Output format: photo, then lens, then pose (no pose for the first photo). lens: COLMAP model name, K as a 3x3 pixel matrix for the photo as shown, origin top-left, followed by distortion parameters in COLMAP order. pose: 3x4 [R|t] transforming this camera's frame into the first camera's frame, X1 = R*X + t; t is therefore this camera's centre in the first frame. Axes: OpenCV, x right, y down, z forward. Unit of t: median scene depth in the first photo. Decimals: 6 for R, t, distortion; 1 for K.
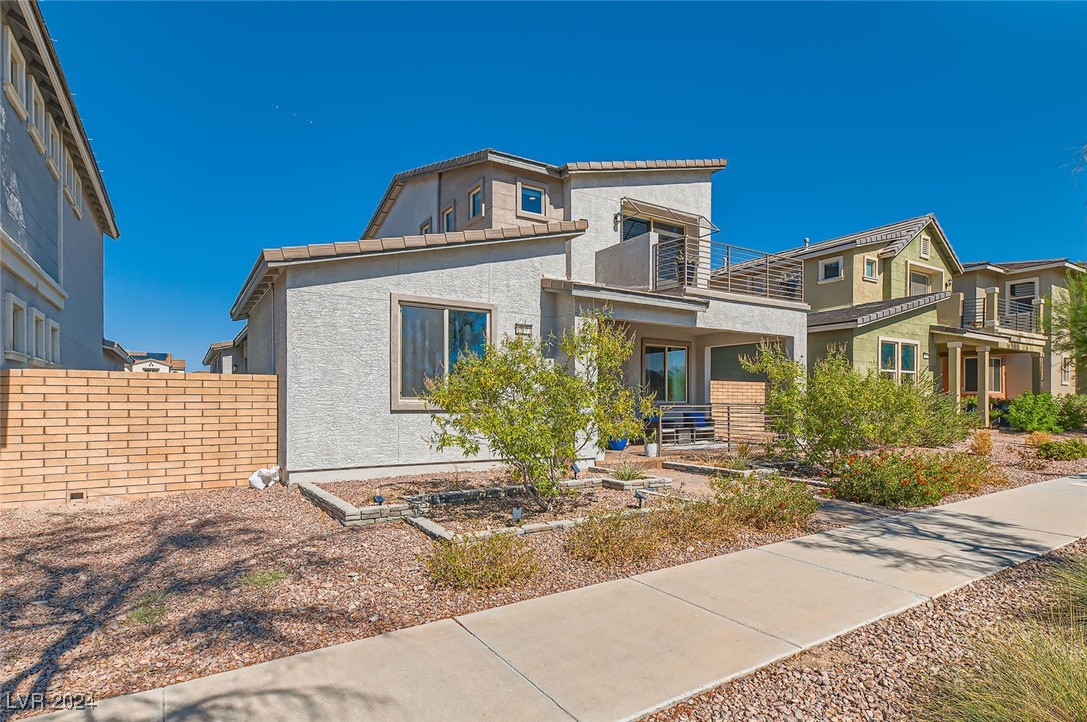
lens RADIAL K [[582.7, 0, 546.2], [0, 582.7, 401.0], [0, 0, 1]] dist [0.000608, 0.000024]
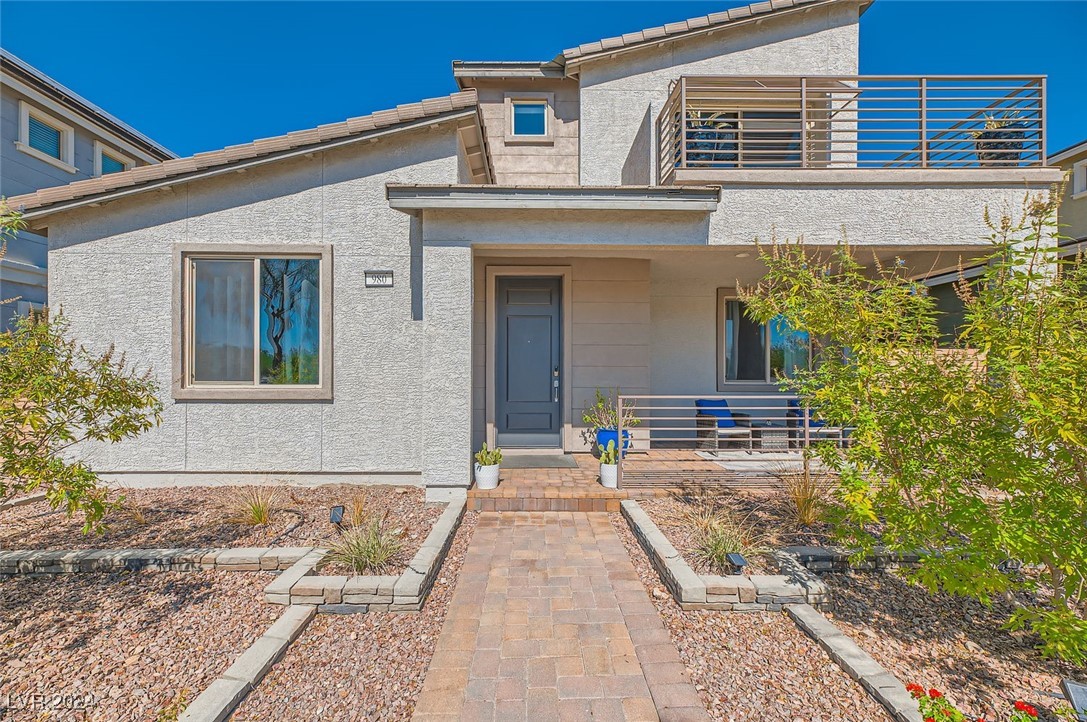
lens RADIAL K [[441.9, 0, 534.0], [0, 441.9, 367.5], [0, 0, 1]] dist [-0.001560, -0.000287]
pose [[0.846856, -0.001092, -0.531821, 0.297918], [-0.000897, 0.999994, -0.003482, -0.016098], [0.531822, 0.003425, 0.846849, 0.528780]]
